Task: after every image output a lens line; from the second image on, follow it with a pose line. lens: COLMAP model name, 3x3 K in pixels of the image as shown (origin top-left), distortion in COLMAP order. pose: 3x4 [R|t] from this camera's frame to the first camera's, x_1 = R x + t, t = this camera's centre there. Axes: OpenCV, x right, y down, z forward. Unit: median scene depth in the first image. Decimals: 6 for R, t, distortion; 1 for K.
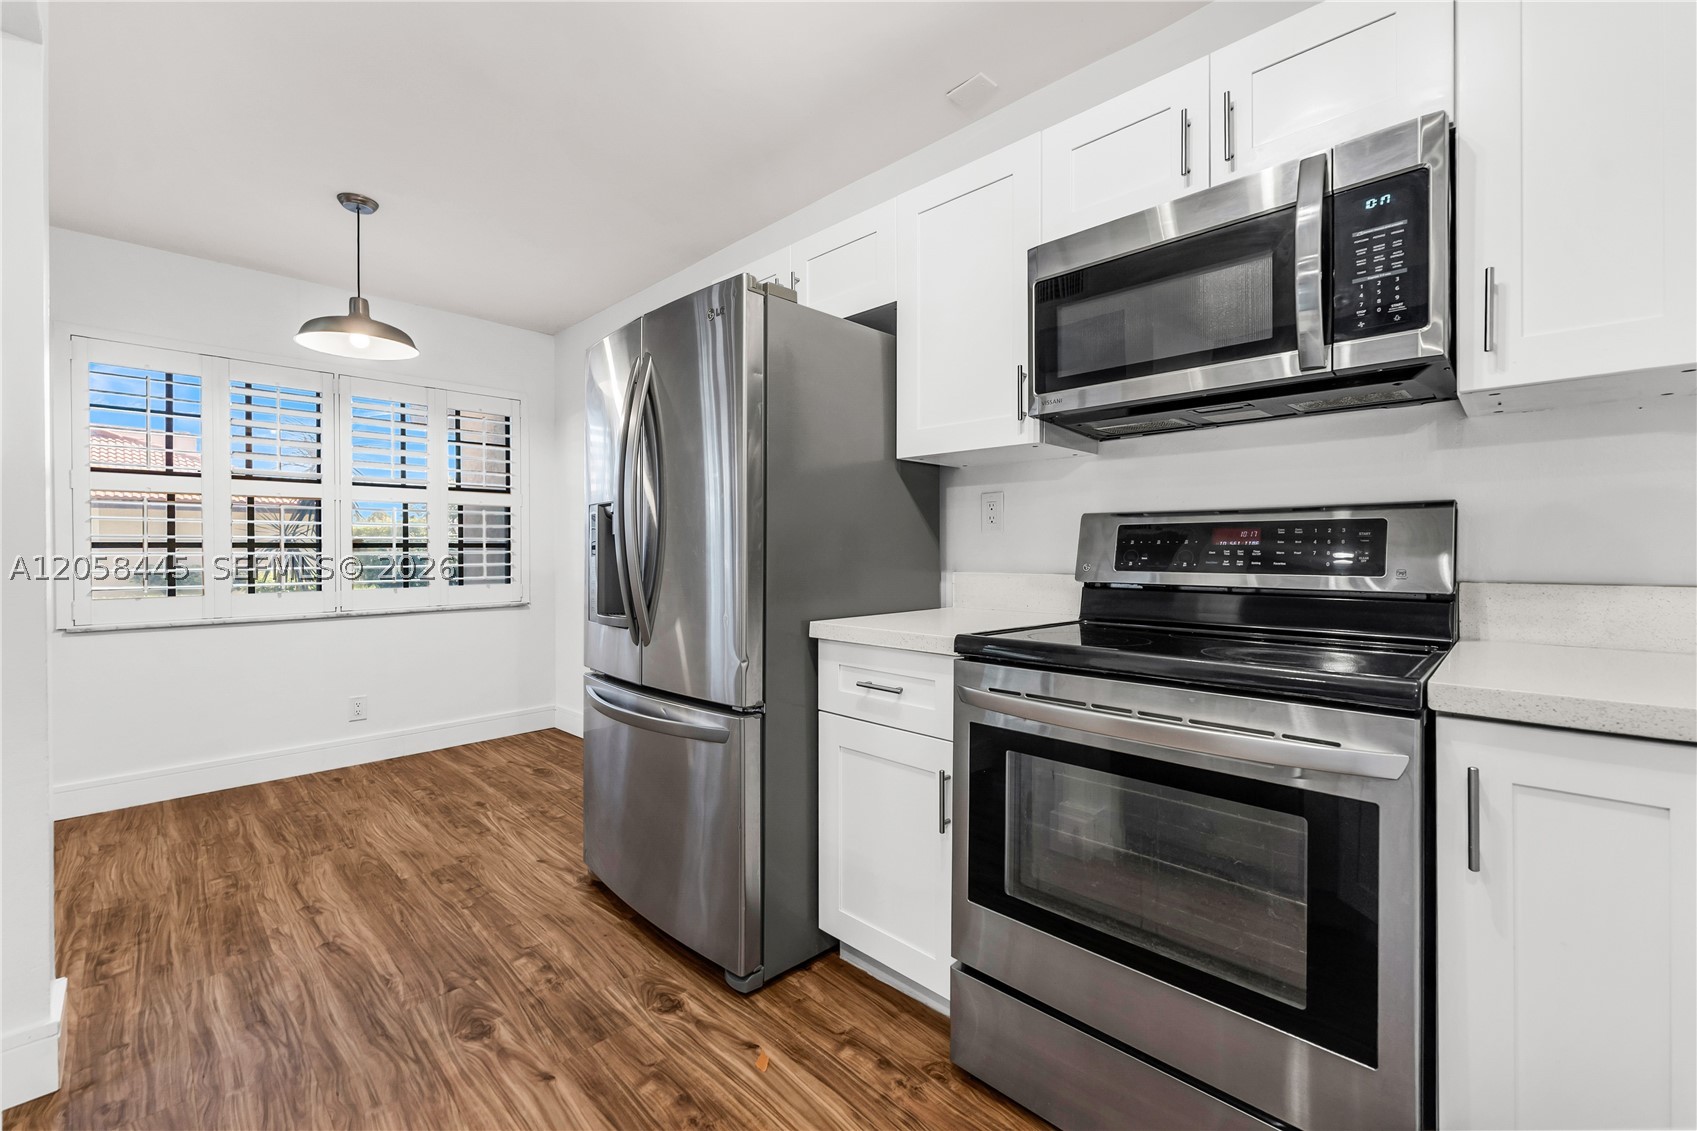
lens RADIAL K [[698.0, 0, 850.8], [0, 698.0, 556.5], [0, 0, 1]] dist [0.001527, -0.001159]
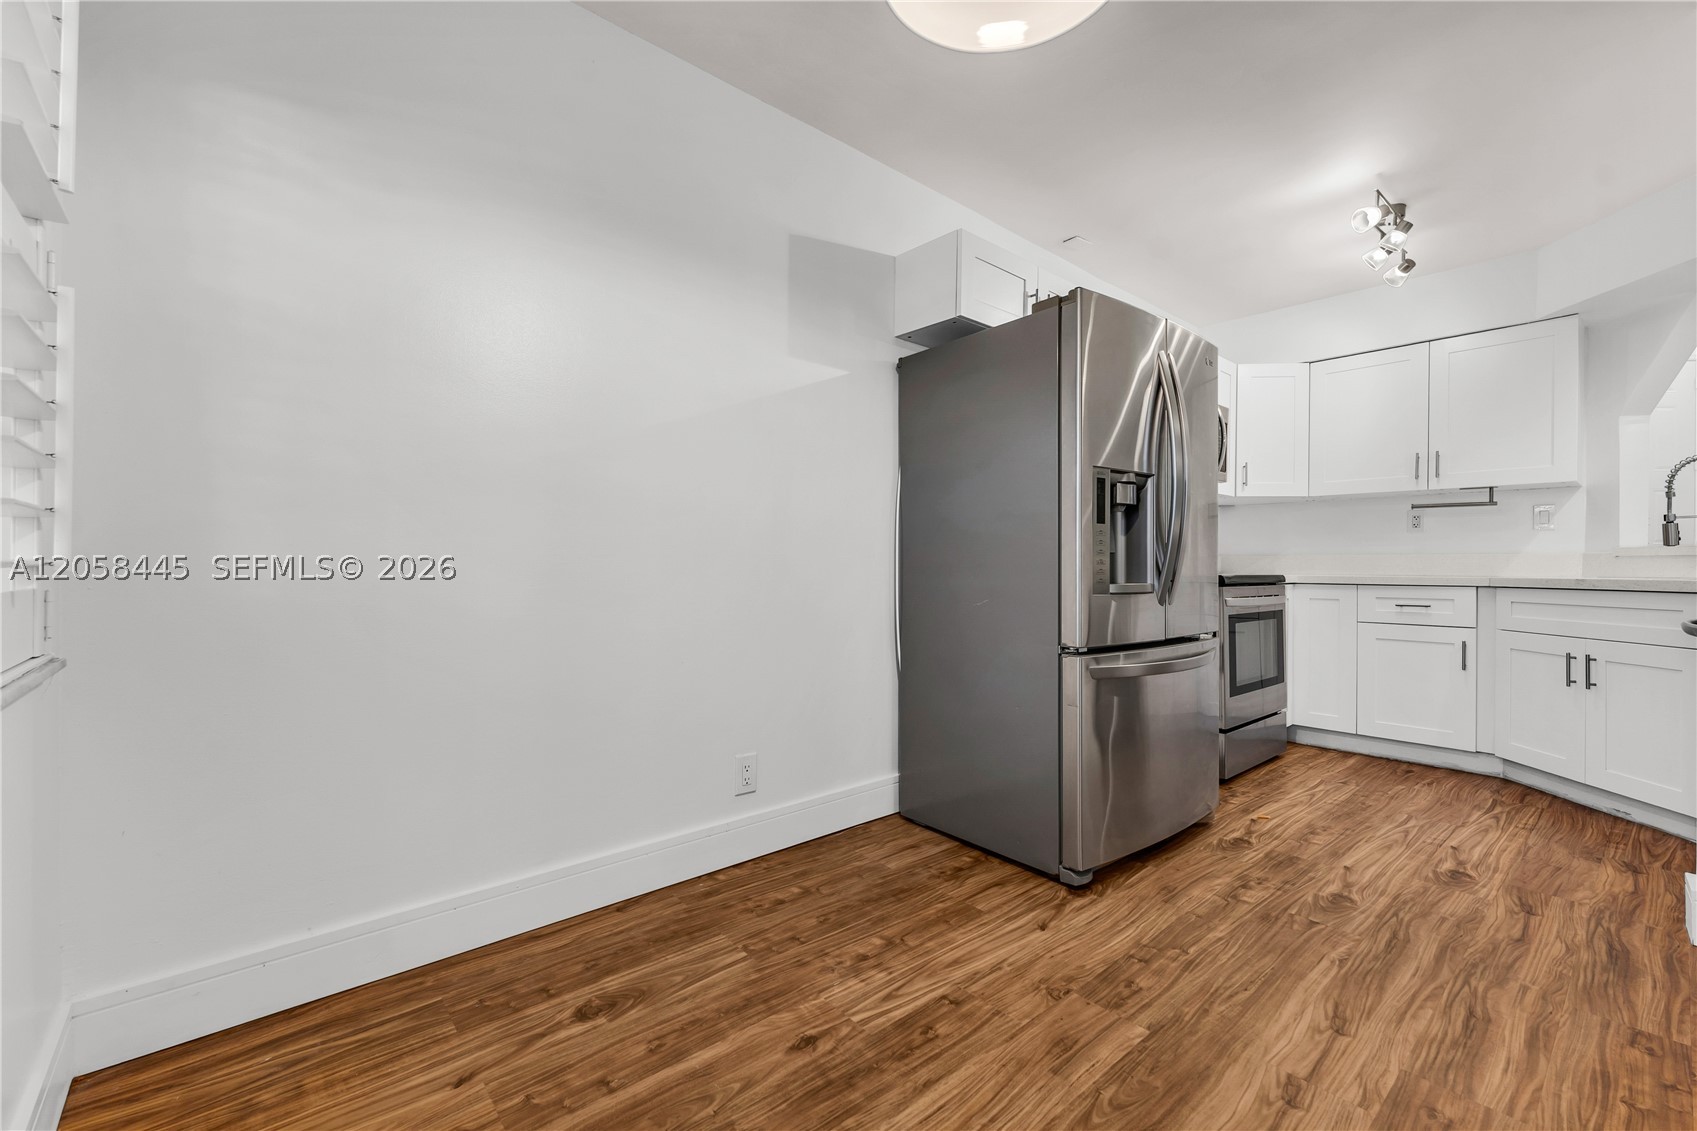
lens RADIAL K [[698.0, 0, 844.7], [0, 698.0, 569.3], [0, 0, 1]] dist [0.001527, -0.001159]
pose [[0.097930, -0.002525, 0.995190, -1.280918], [0.001580, 0.999996, 0.002381, 0.054266], [-0.995192, 0.001339, 0.097934, 1.207914]]
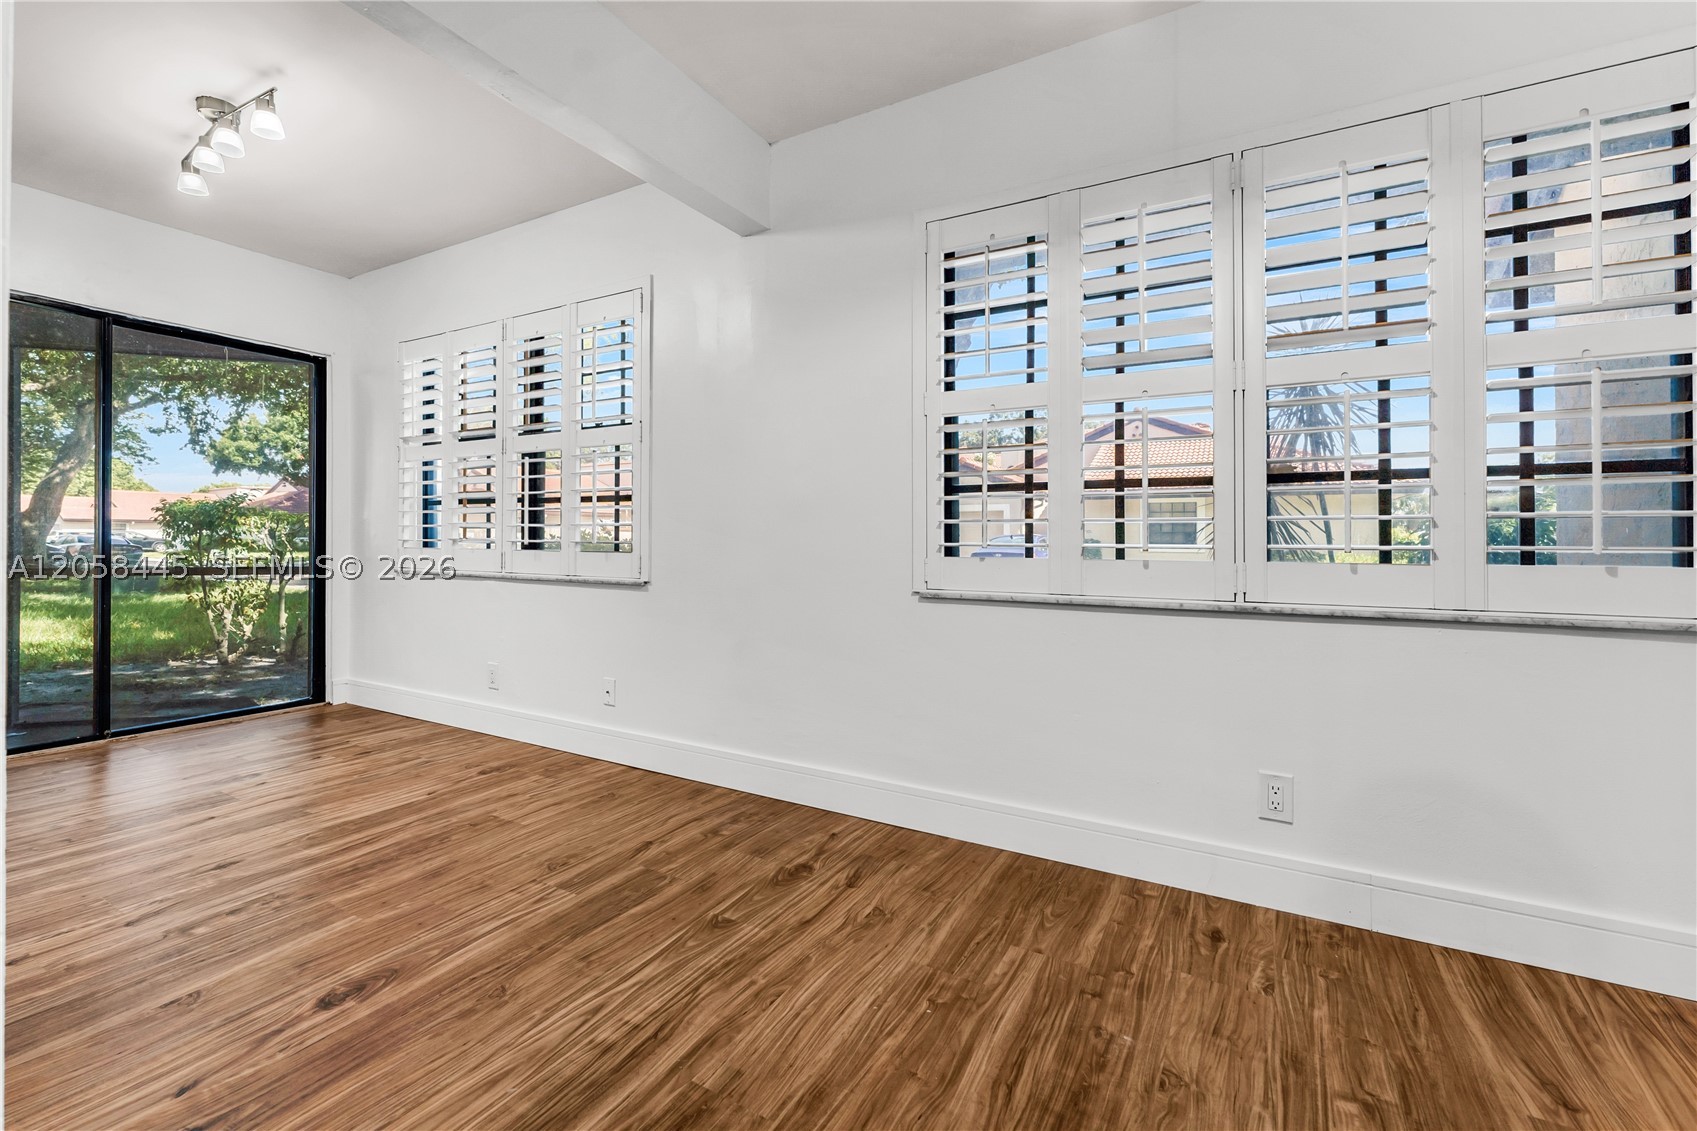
lens RADIAL K [[717.1, 0, 852.9], [0, 717.1, 528.8], [0, 0, 1]] dist [-0.000775, -0.000329]
pose [[0.249477, -0.007781, -0.968350, -0.434019], [-0.013424, 0.999844, -0.011492, 0.052534], [0.968288, 0.015867, 0.249333, 0.888086]]
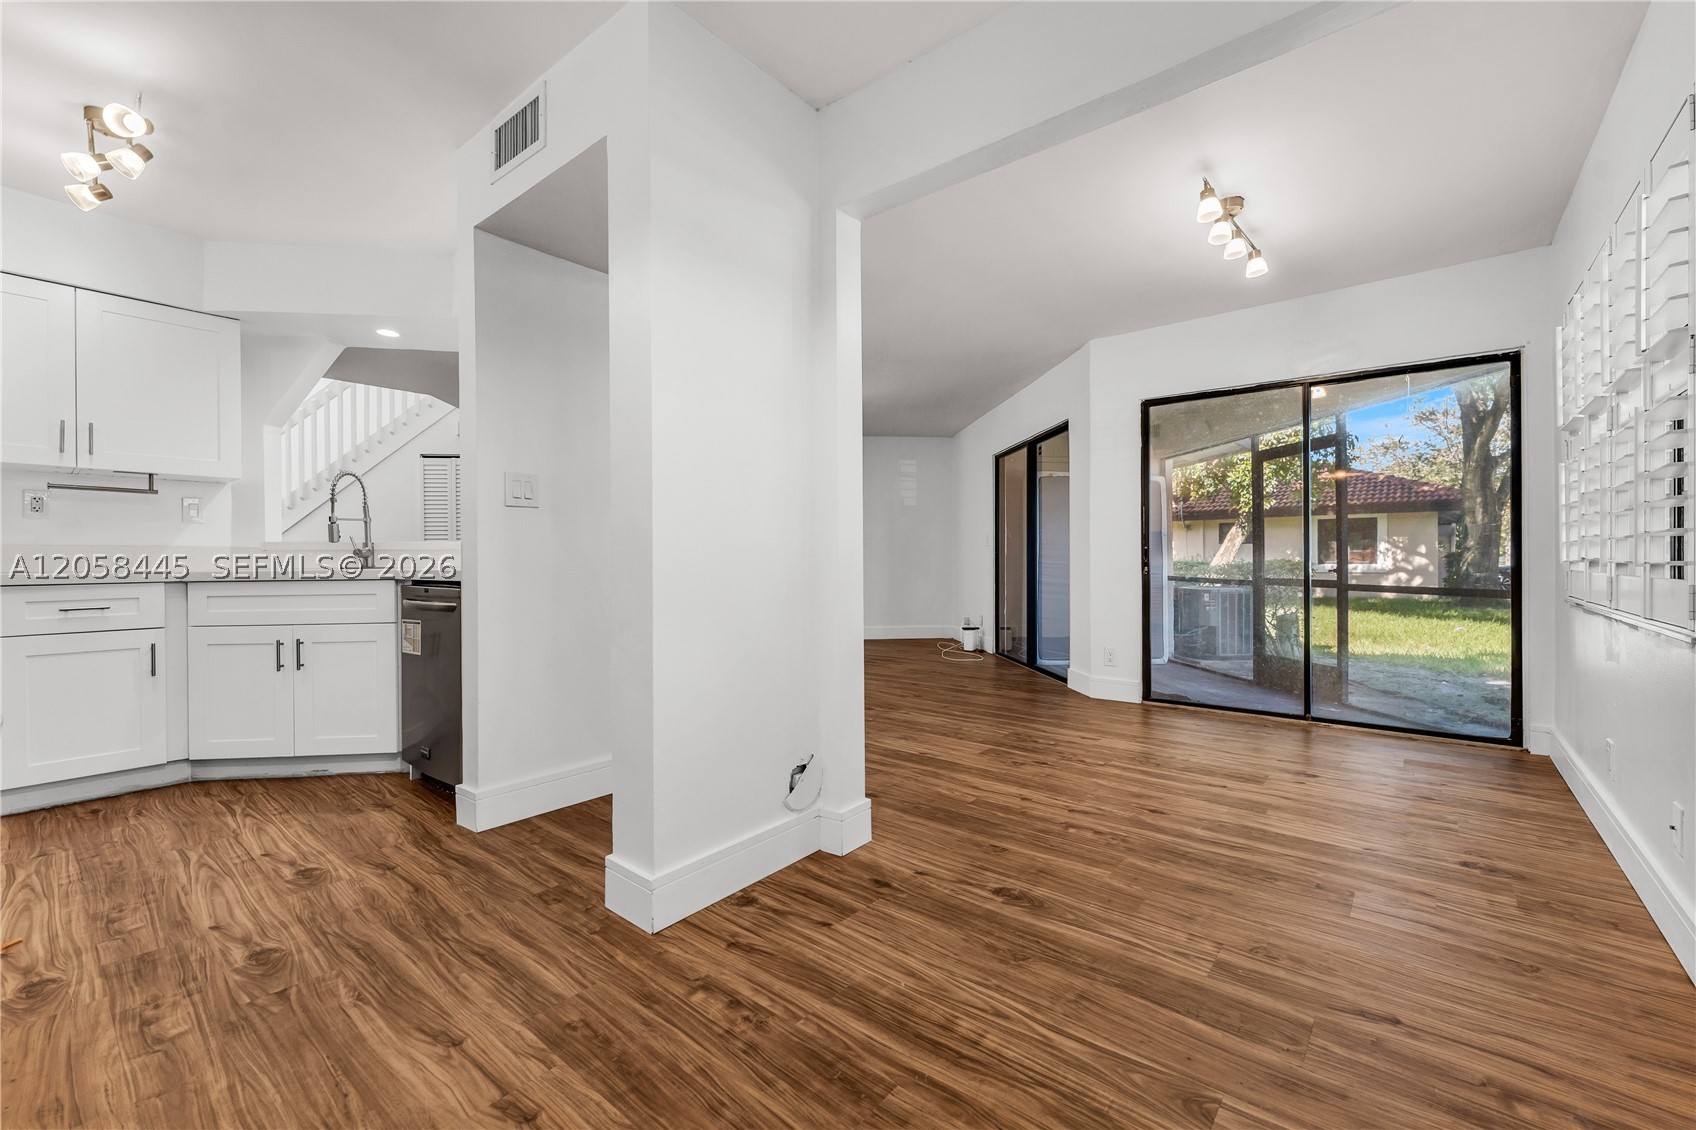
lens RADIAL K [[697.6, 0, 844.8], [0, 697.6, 566.9], [0, 0, 1]] dist [0.001527, -0.001159]
pose [[-0.997301, 0.008218, -0.072956, -0.914859], [0.007016, 0.999835, 0.016726, 0.054296], [0.073081, 0.016169, -0.997195, 1.439975]]
